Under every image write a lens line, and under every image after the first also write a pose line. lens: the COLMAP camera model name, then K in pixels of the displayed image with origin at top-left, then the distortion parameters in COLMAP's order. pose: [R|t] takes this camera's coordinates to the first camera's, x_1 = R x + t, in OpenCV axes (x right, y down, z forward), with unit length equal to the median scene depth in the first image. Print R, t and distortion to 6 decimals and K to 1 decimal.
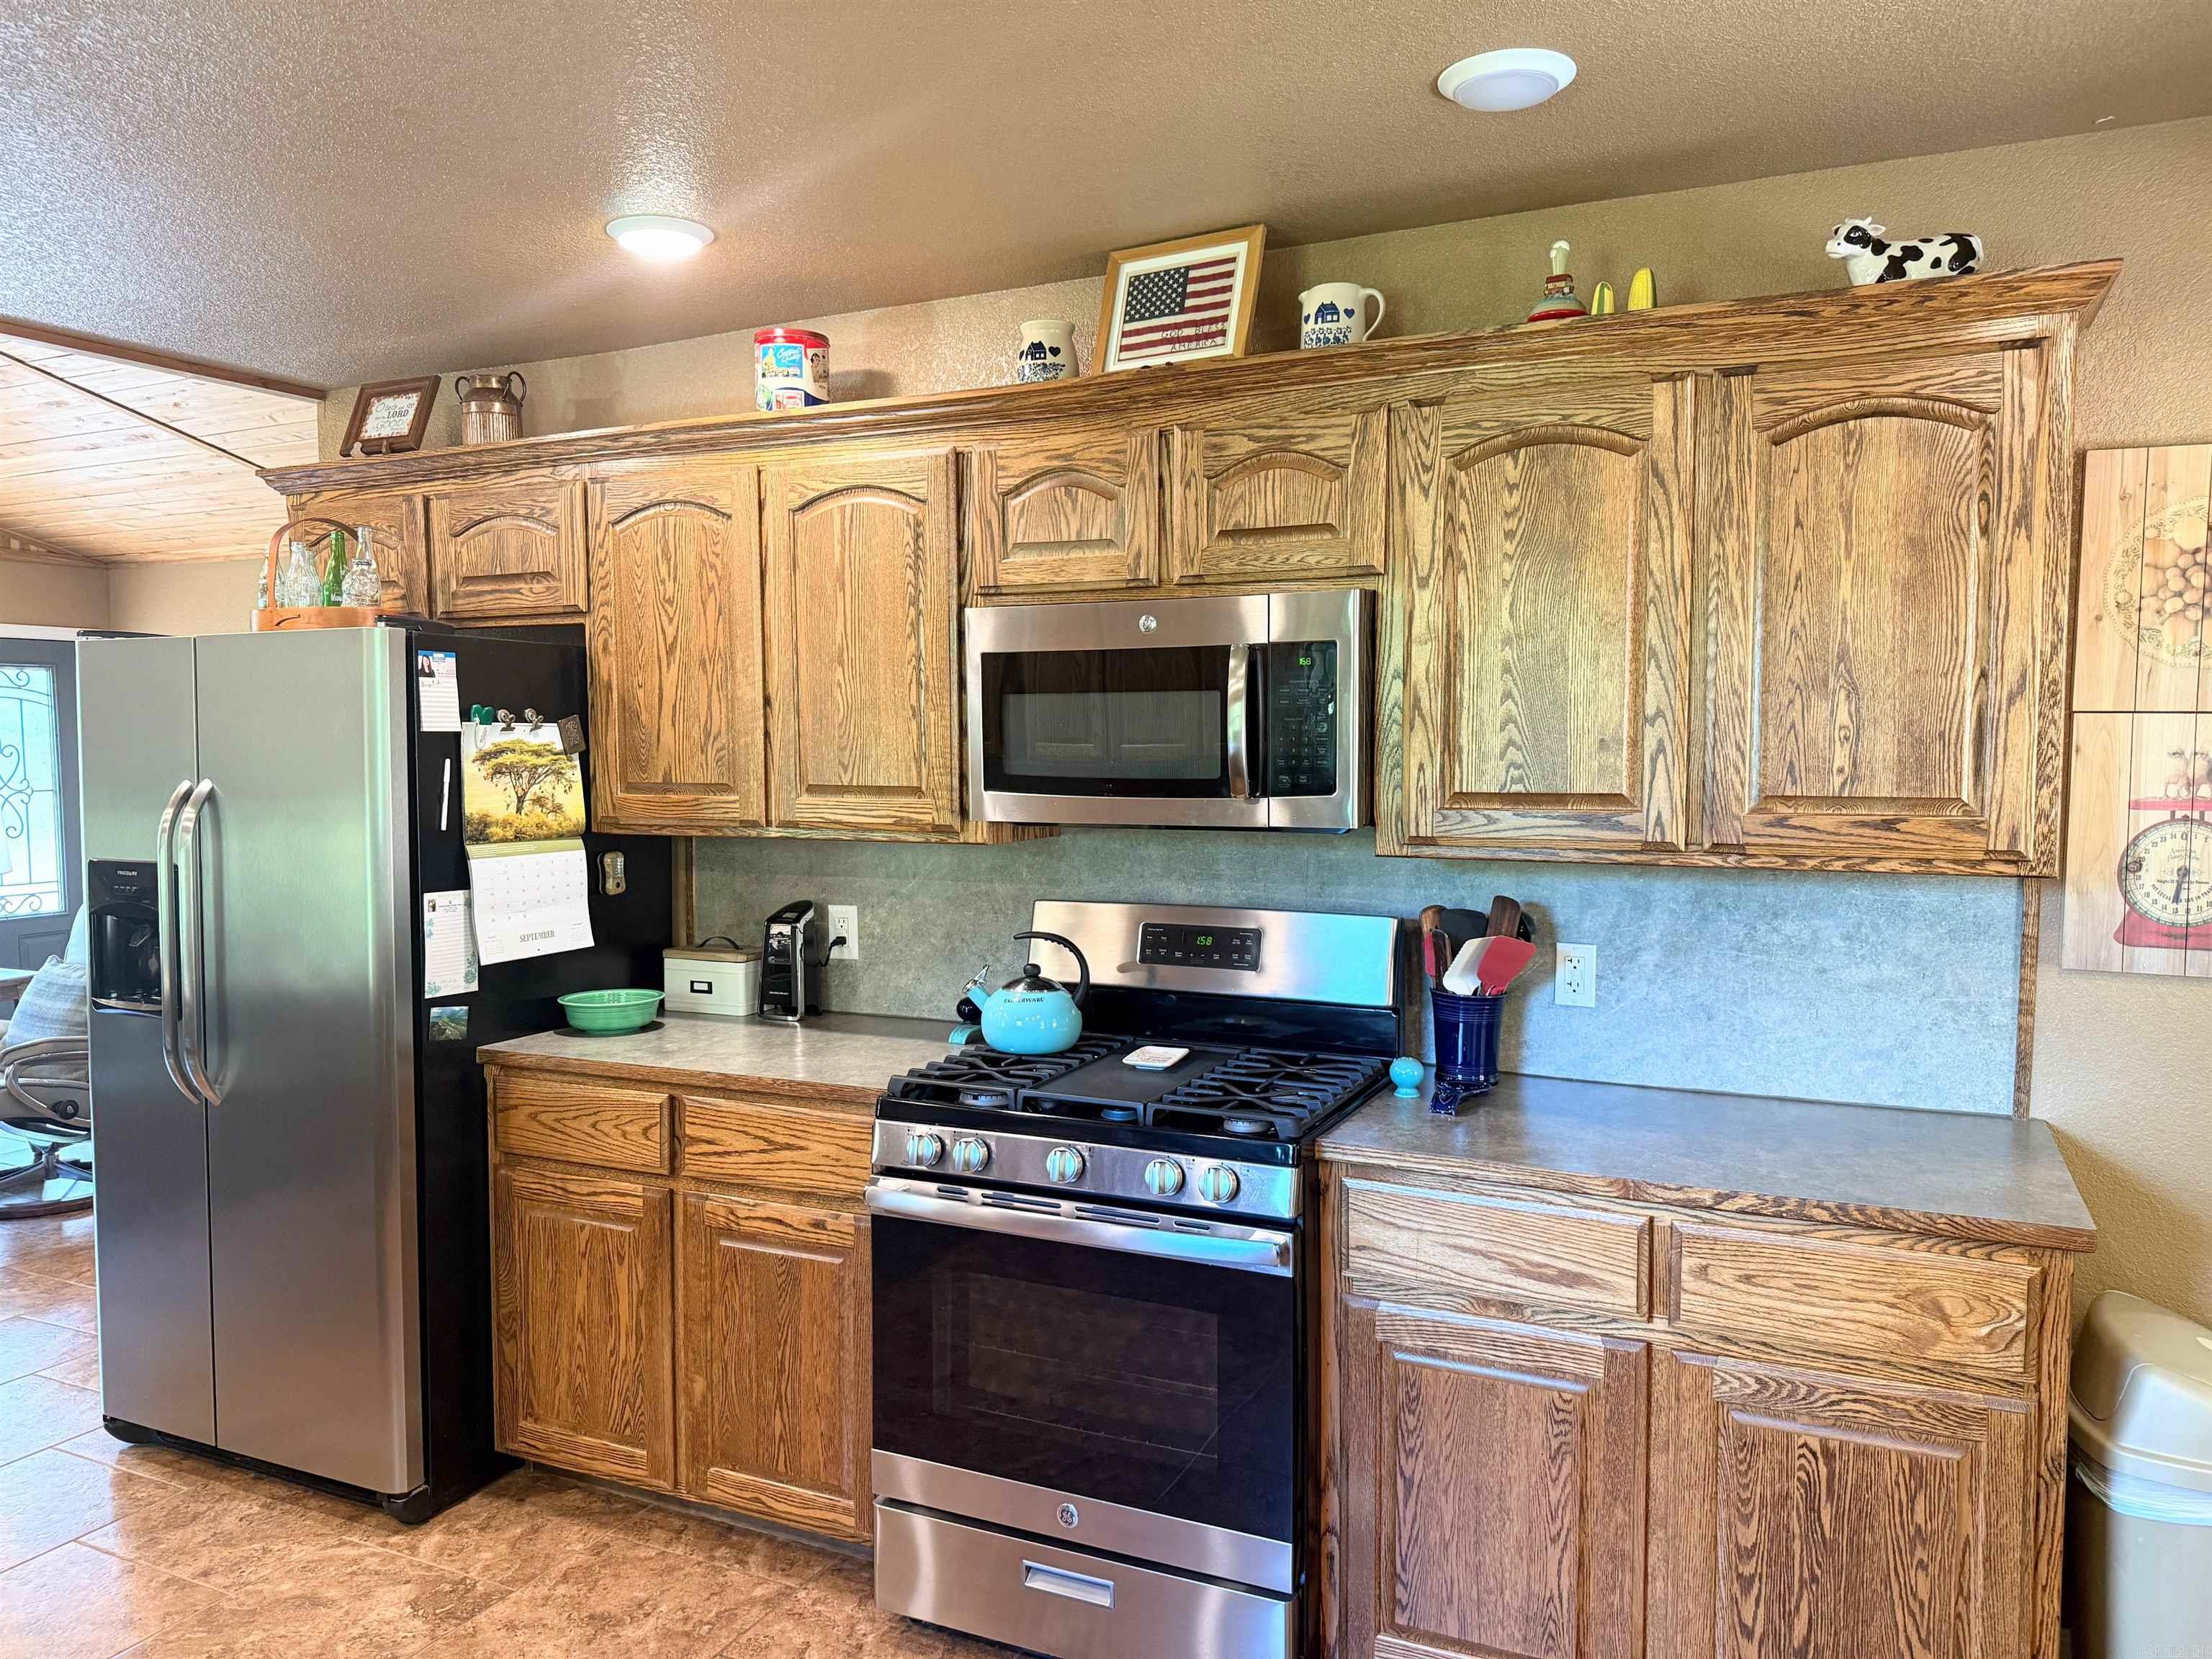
lens RADIAL K [[1548.8, 0, 1139.3], [0, 1548.8, 839.7], [0, 0, 1]] dist [0.064048, -0.082834]
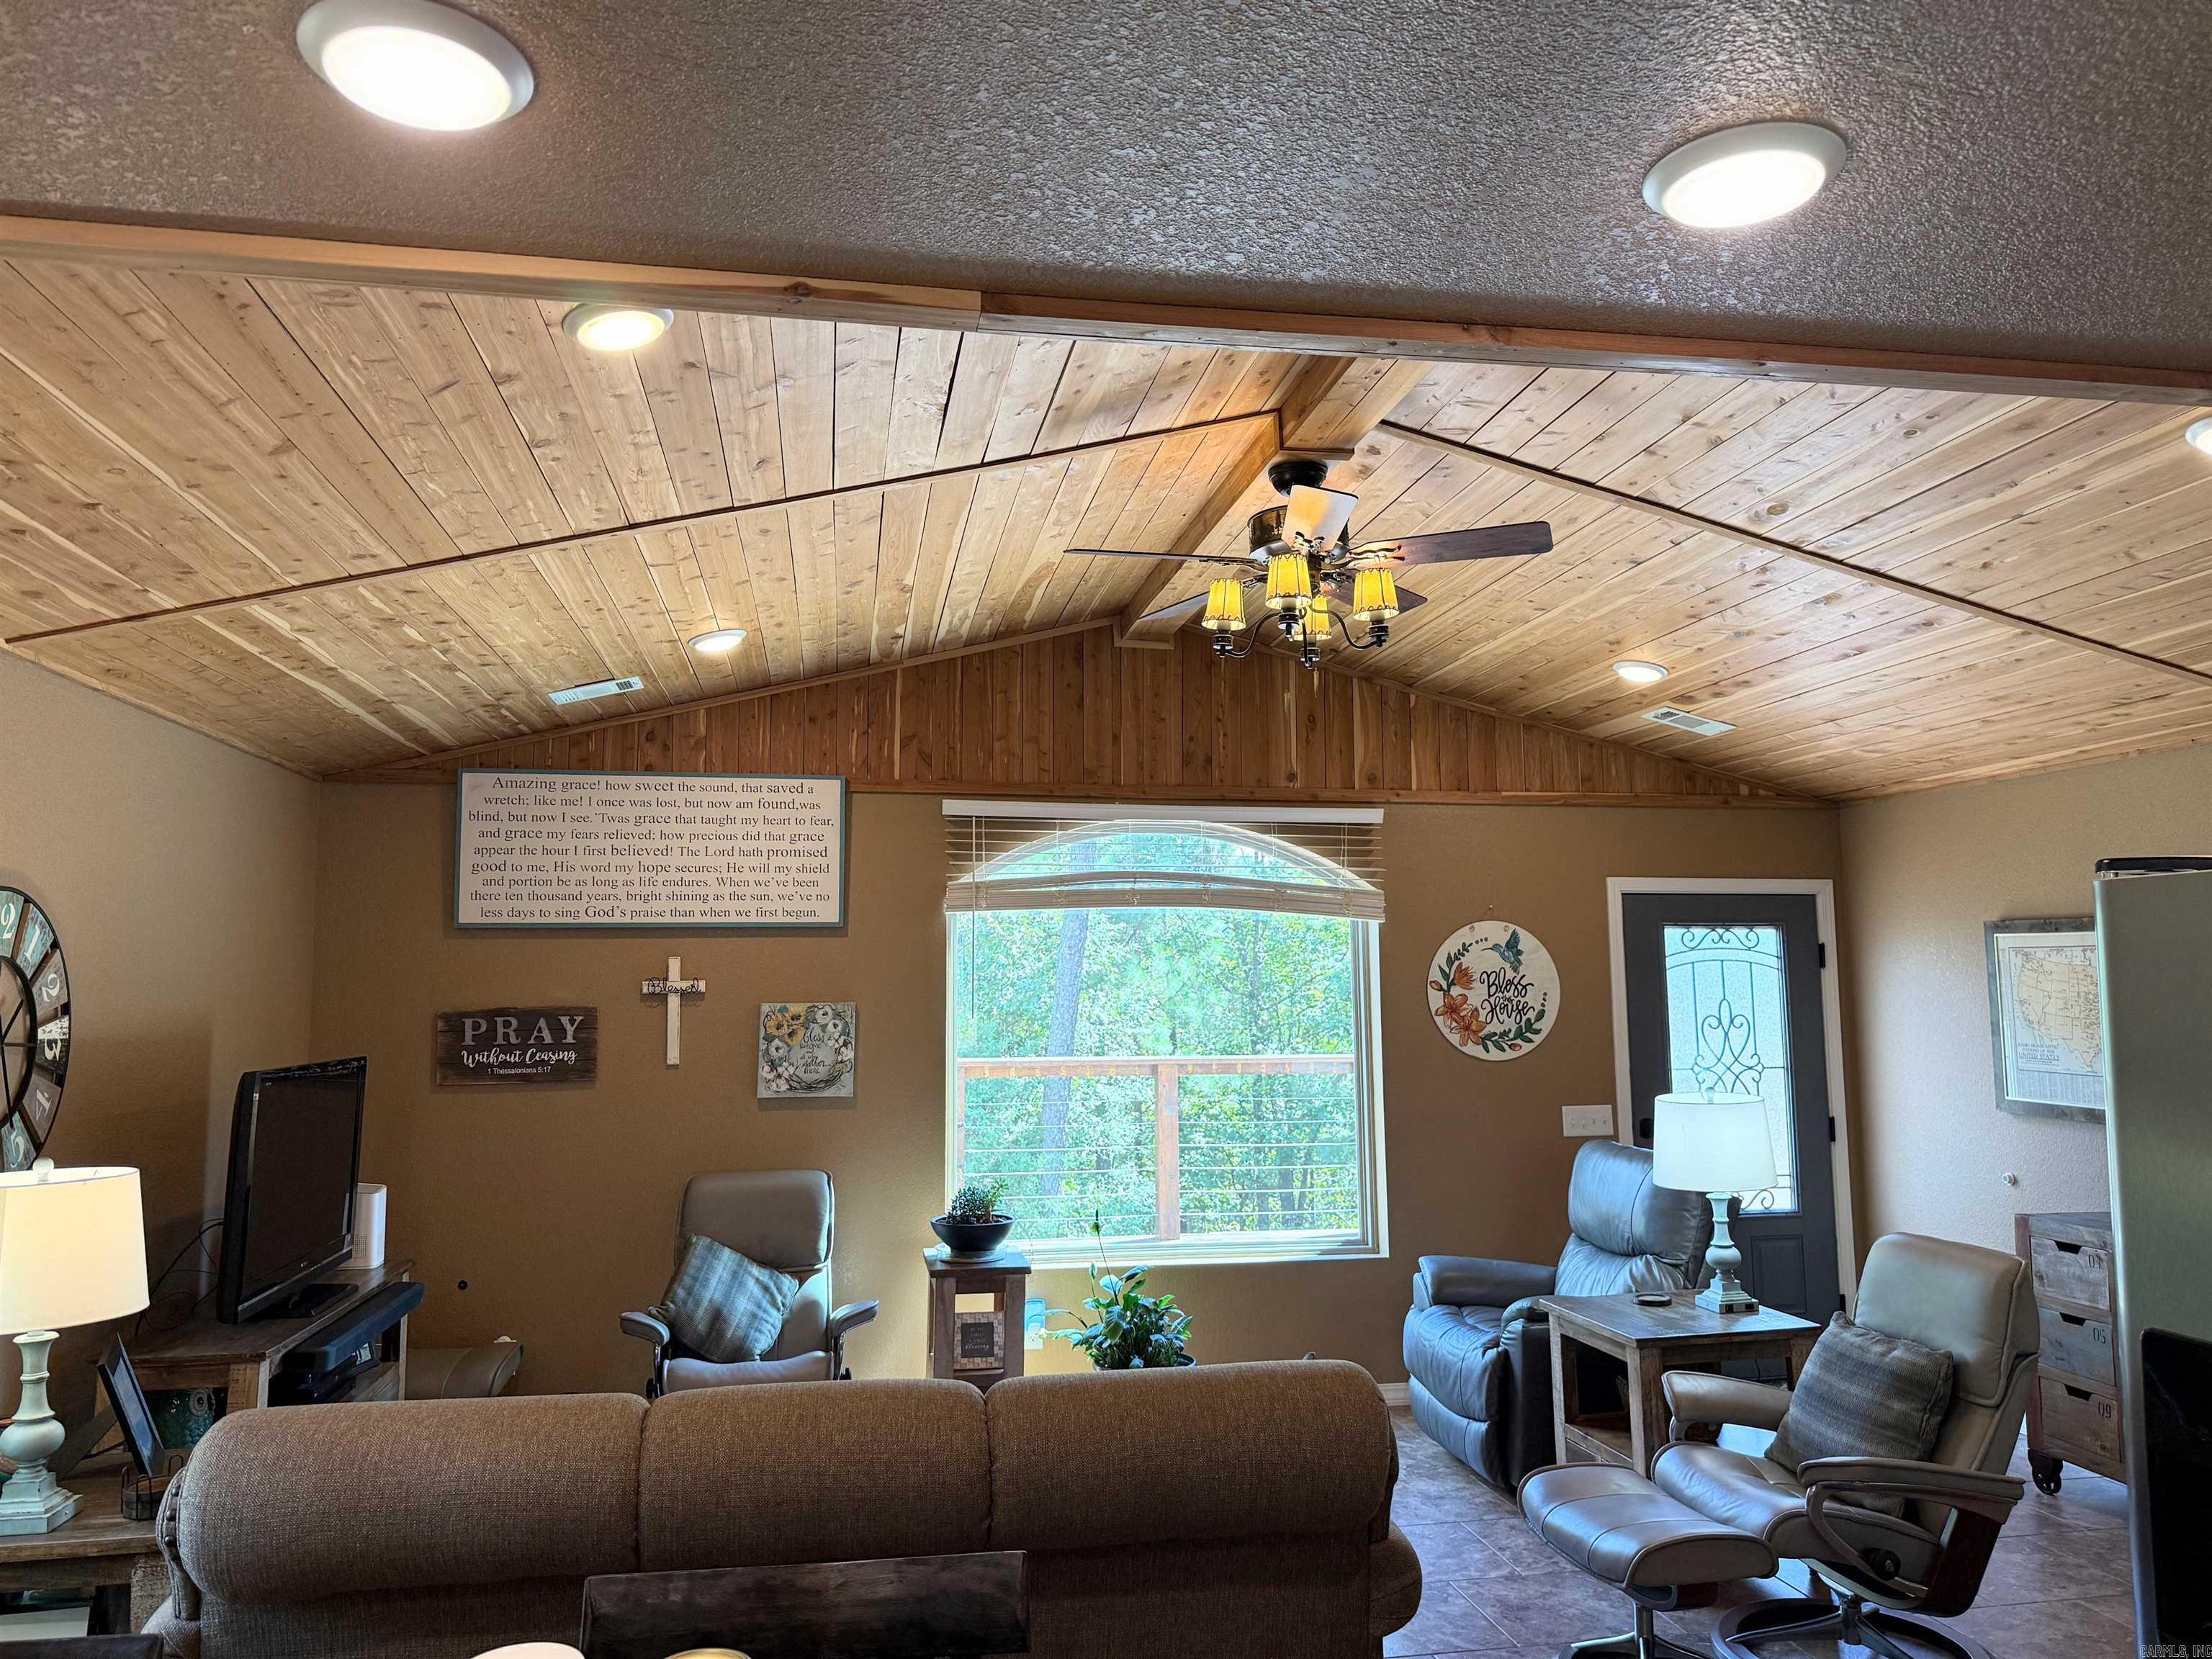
lens RADIAL K [[1548.8, 0, 1123.1], [0, 1548.8, 815.2], [0, 0, 1]] dist [0.064048, -0.082834]
pose [[0.579228, -0.092853, -0.809860, -0.463898], [-0.045907, 0.988199, -0.146133, -0.063000], [0.813872, 0.121823, 0.568130, 0.469407]]
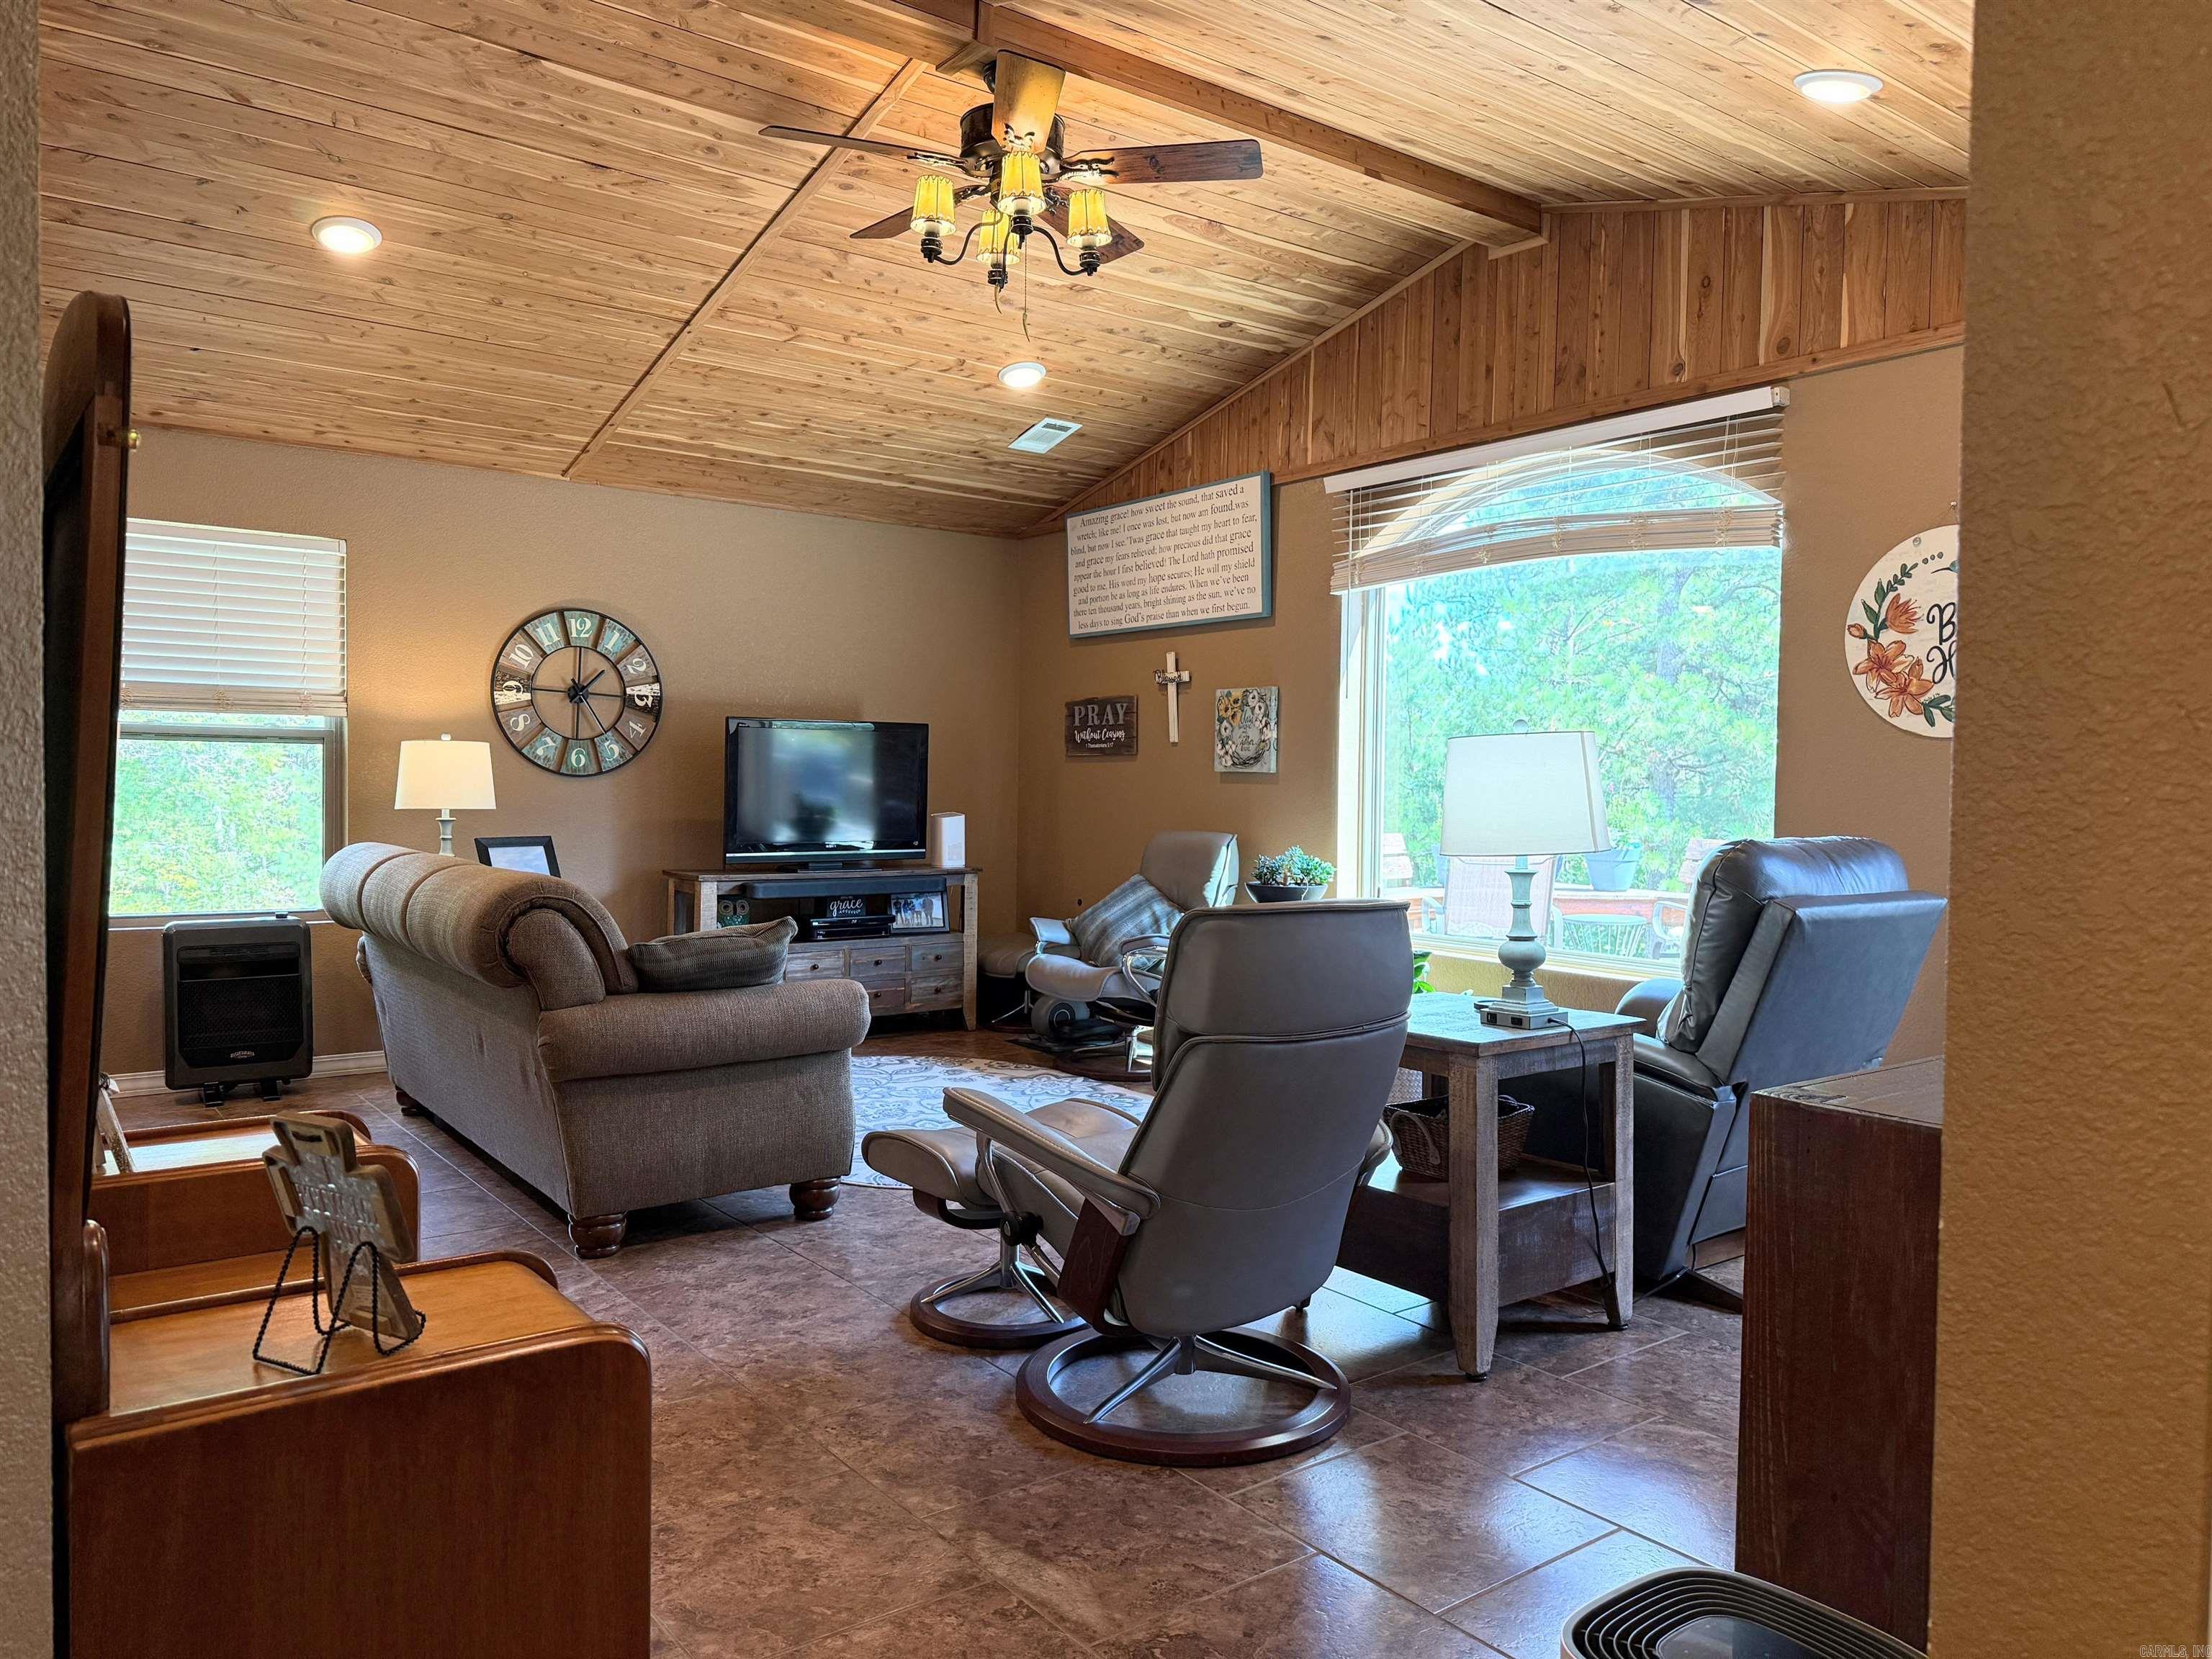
lens RADIAL K [[1548.8, 0, 1090.4], [0, 1548.8, 838.9], [0, 0, 1]] dist [0.064048, -0.082834]
pose [[-0.479355, 0.029684, -0.877119, -0.316518], [-0.066102, 0.995368, 0.069811, -0.023892], [0.875128, 0.091444, -0.475172, 2.116296]]
